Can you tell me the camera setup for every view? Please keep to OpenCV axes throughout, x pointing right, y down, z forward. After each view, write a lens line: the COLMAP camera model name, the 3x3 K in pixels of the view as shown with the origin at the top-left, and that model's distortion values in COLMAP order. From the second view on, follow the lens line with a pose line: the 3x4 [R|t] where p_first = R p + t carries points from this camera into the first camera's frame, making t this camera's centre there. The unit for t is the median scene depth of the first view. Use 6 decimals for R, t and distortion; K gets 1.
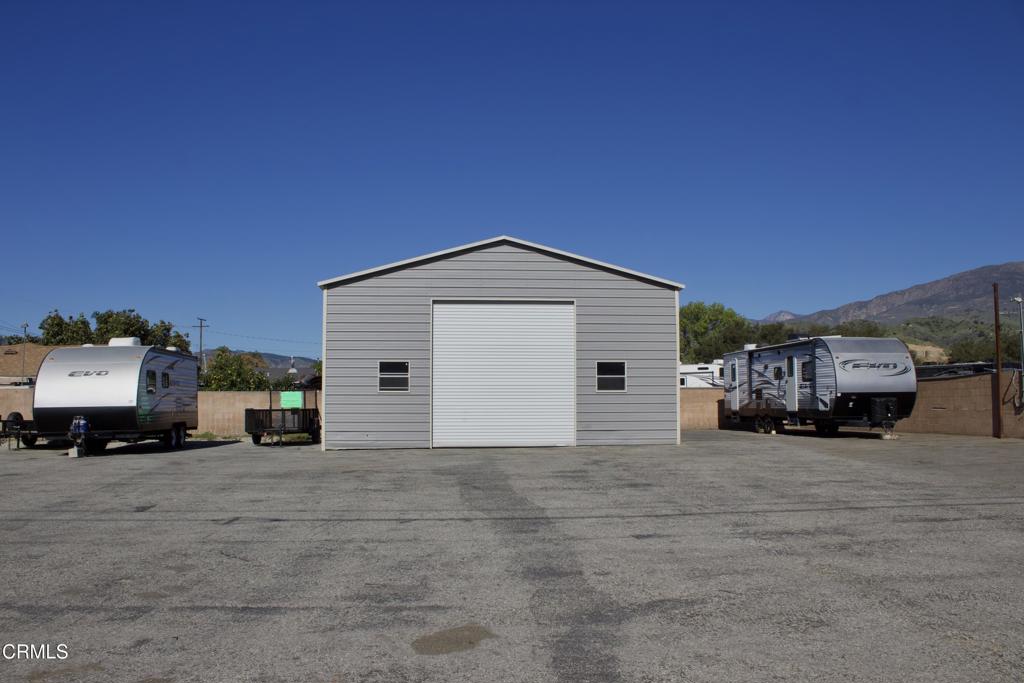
lens RADIAL K [[858.7, 0, 496.4], [0, 858.7, 360.6], [0, 0, 1]] dist [-0.167699, 0.154348]
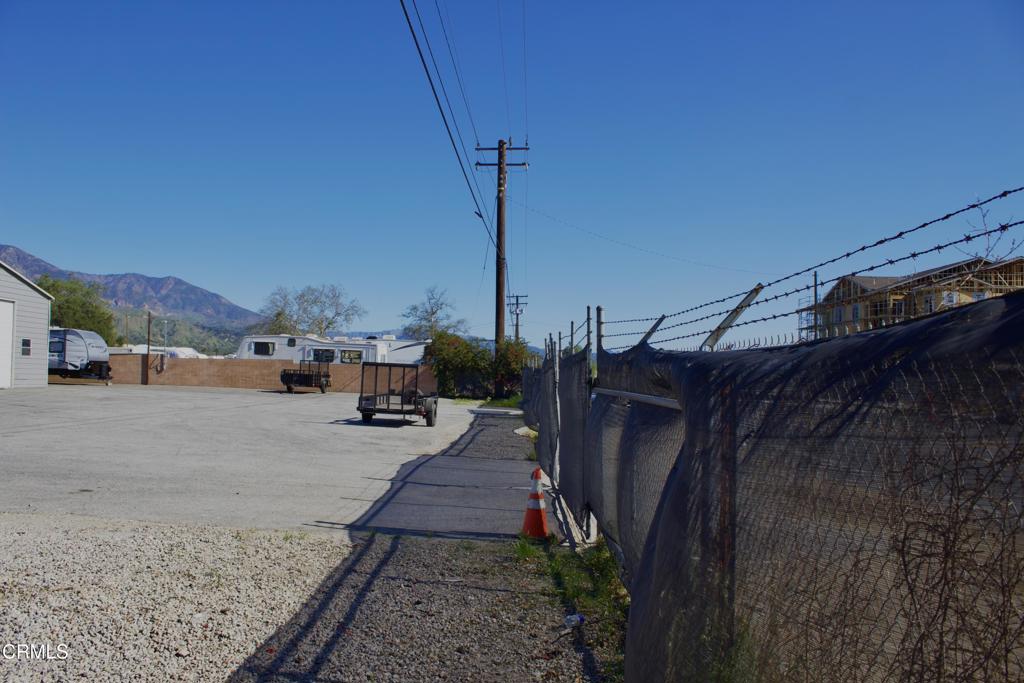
lens RADIAL K [[858.7, 0, 496.4], [0, 858.7, 360.6], [0, 0, 1]] dist [-0.167699, 0.154348]
pose [[0.086299, 0.025237, 0.995950, -1.422747], [-0.078287, 0.996760, -0.018474, 0.001481], [-0.993189, -0.076376, 0.087995, -0.072857]]
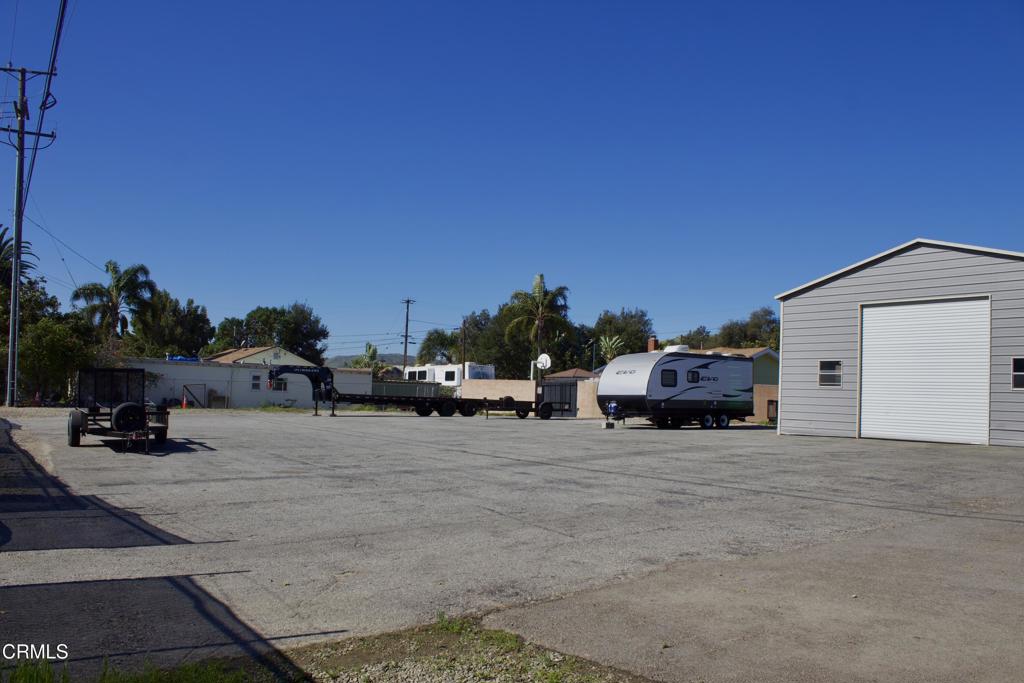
lens RADIAL K [[858.7, 0, 496.4], [0, 858.7, 360.6], [0, 0, 1]] dist [-0.167699, 0.154348]
pose [[0.500911, -0.011867, -0.865417, 0.620898], [0.018117, 0.999831, -0.003224, -0.003411], [0.865309, -0.014064, 0.501042, 0.049203]]
